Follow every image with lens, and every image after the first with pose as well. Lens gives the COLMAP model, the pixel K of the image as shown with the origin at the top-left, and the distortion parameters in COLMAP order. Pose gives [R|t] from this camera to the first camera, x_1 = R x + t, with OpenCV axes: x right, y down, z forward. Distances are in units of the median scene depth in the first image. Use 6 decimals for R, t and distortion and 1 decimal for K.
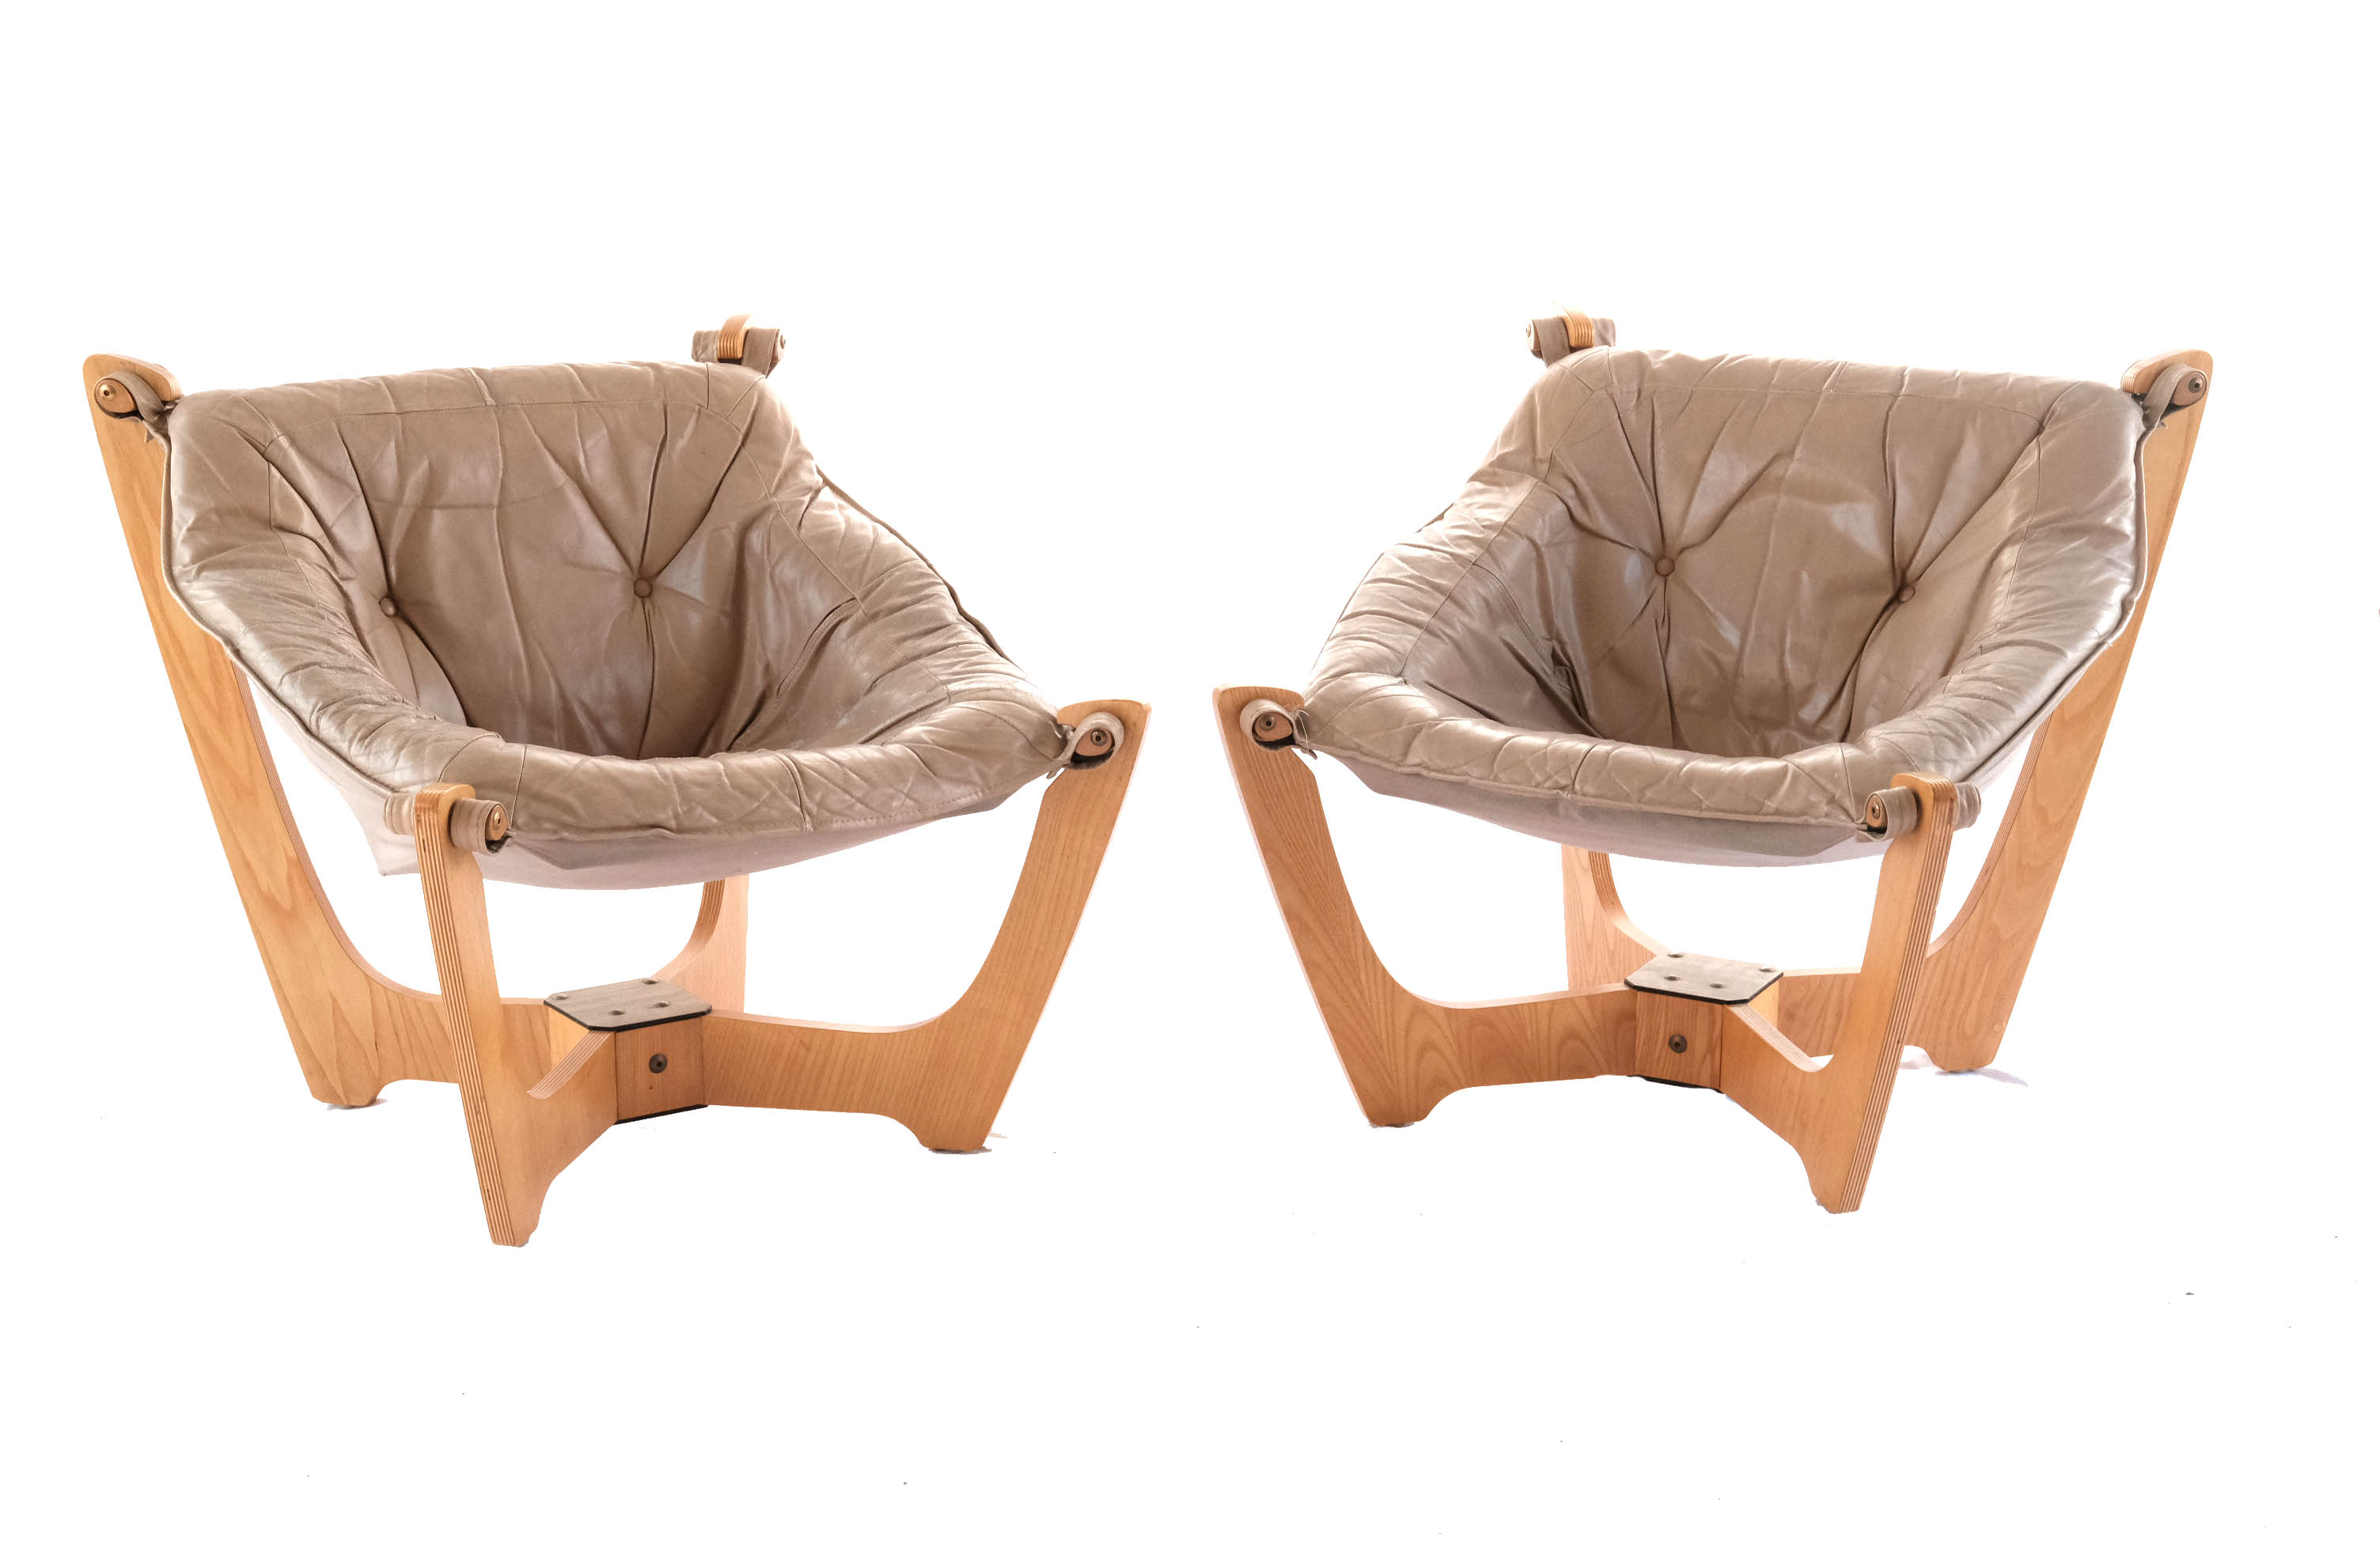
lens RADIAL K [[3825.3, 0, 1189.5], [0, 3825.3, 930.4], [0, 0, 1]] dist [0.029276, 0.292160]
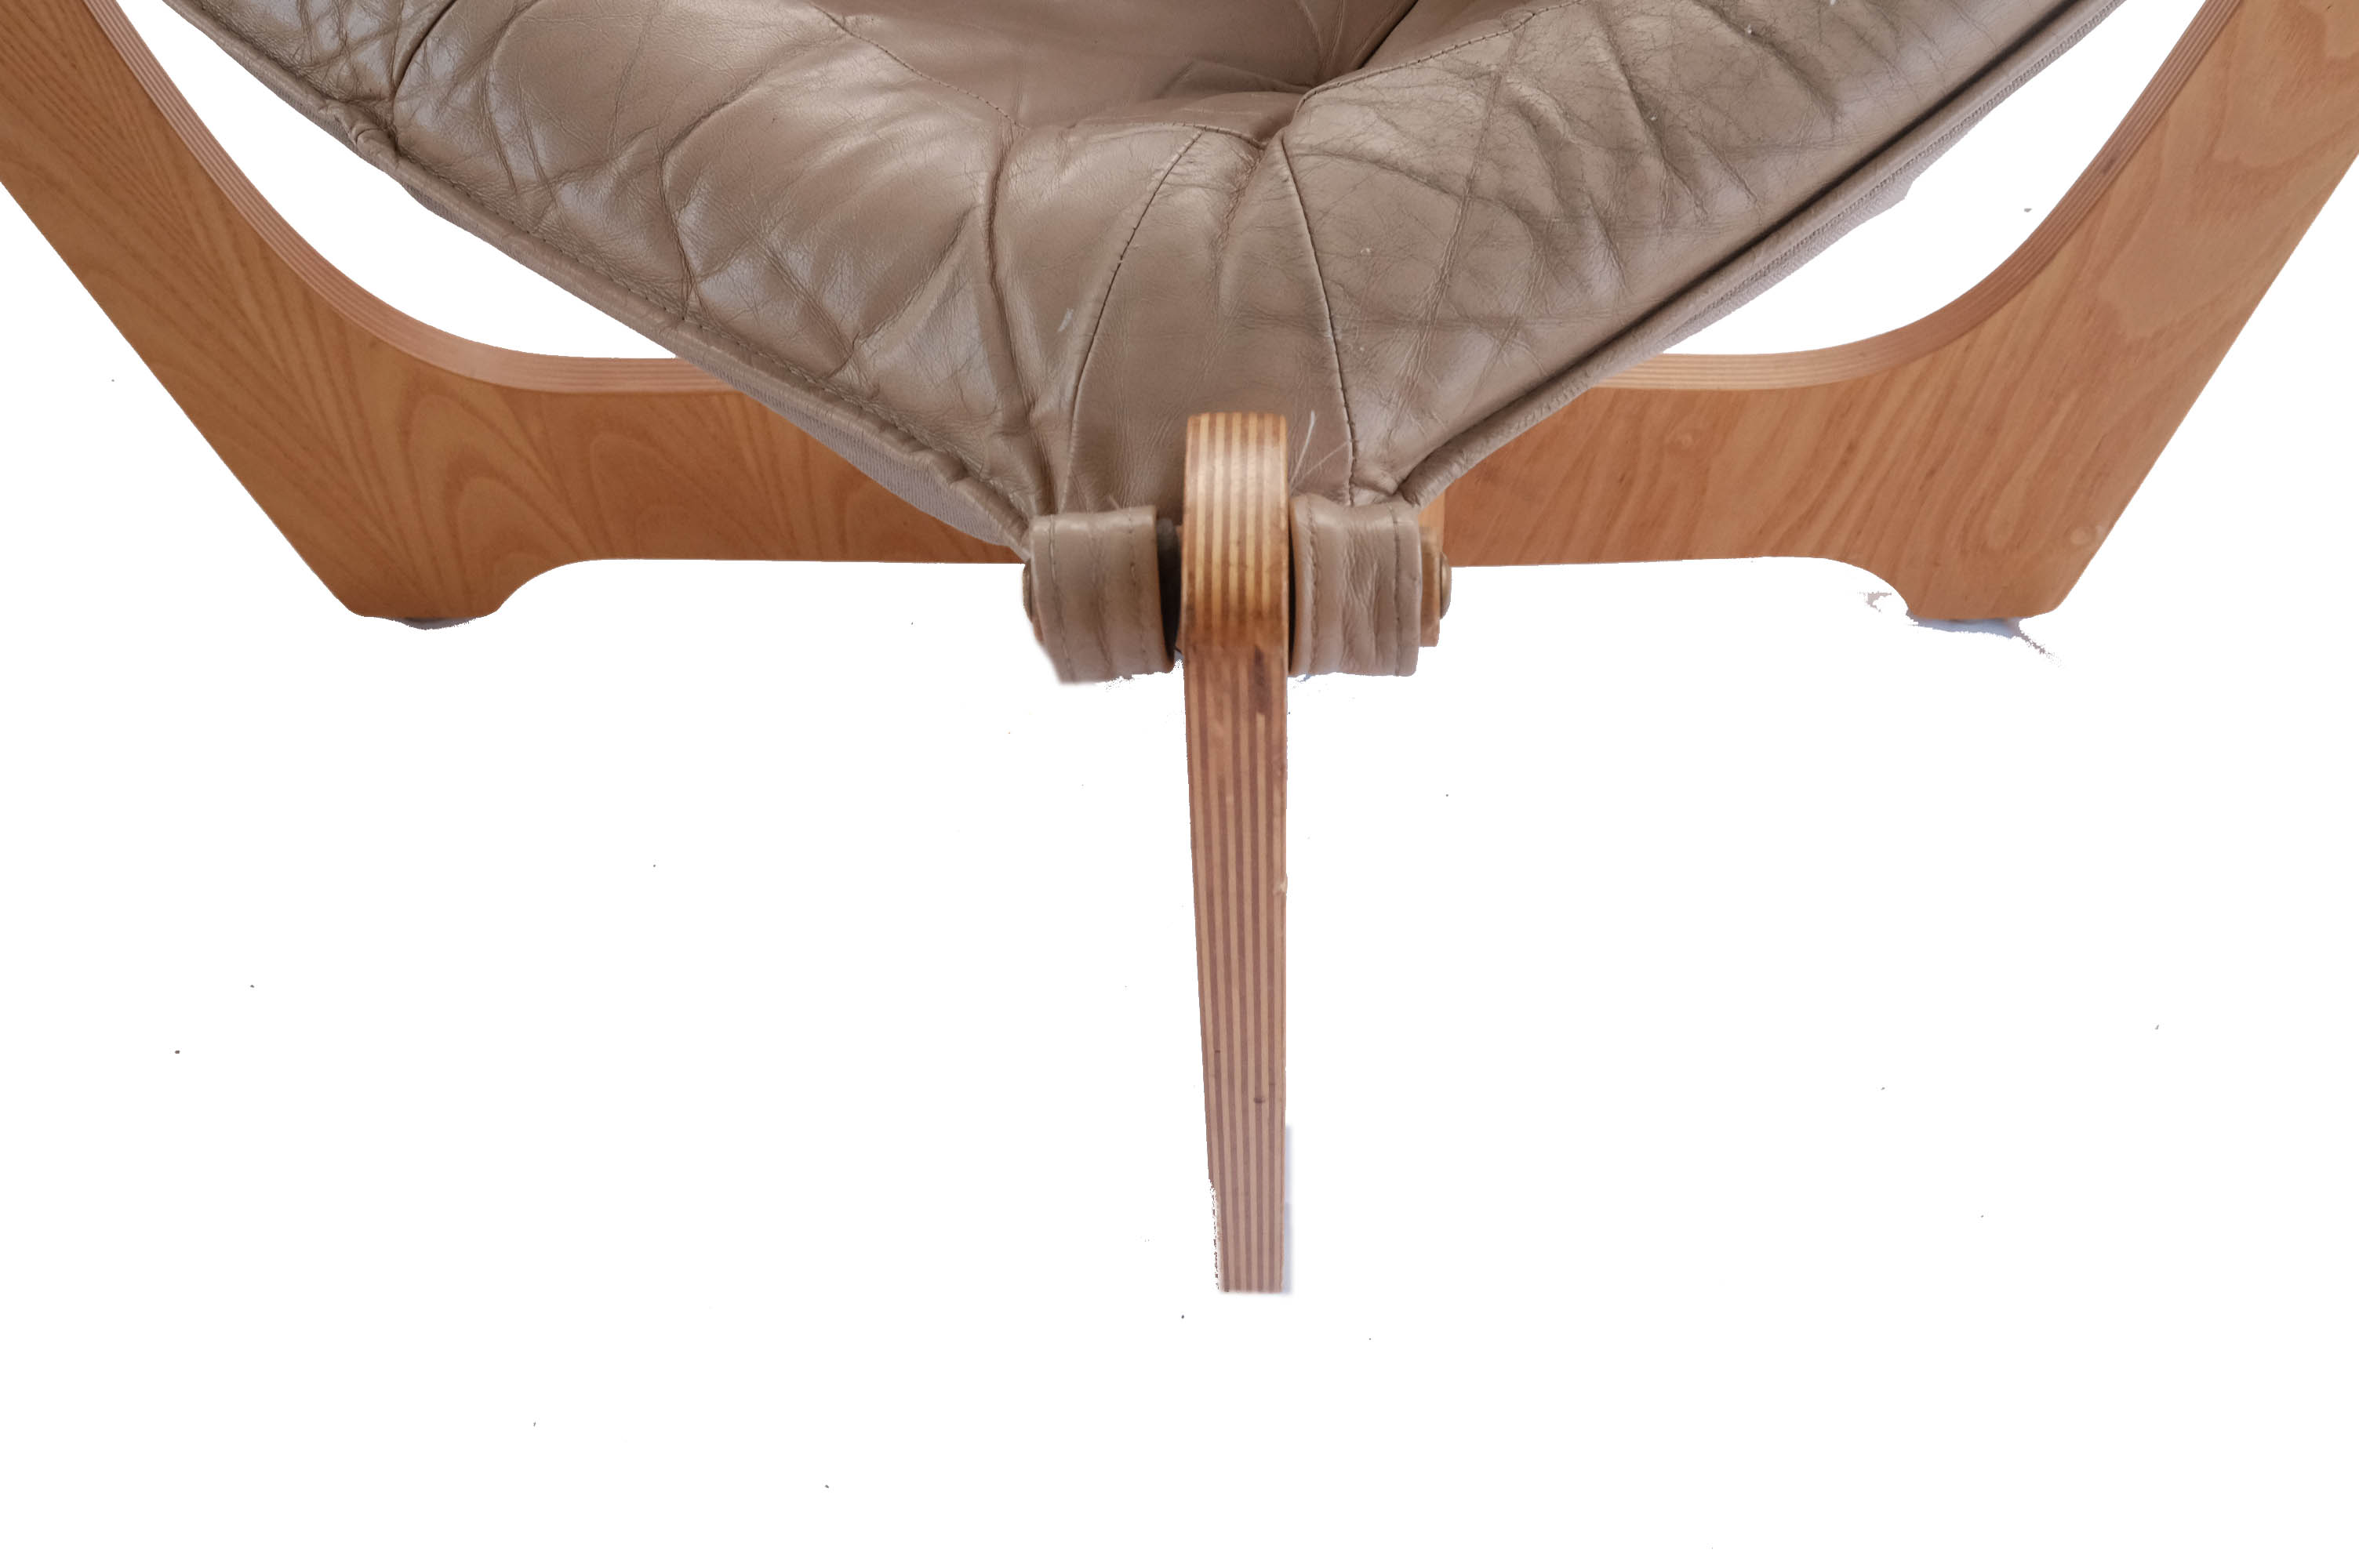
lens RADIAL K [[3799.4, 0, 1179.5], [0, 3799.4, 784.0], [0, 0, 1]] dist [0.045817, 0.039394]
pose [[0.961238, 0.191303, -0.198558, 0.214383], [-0.079792, 0.882333, 0.463812, -0.126224], [0.263923, -0.429990, 0.863396, 0.671690]]
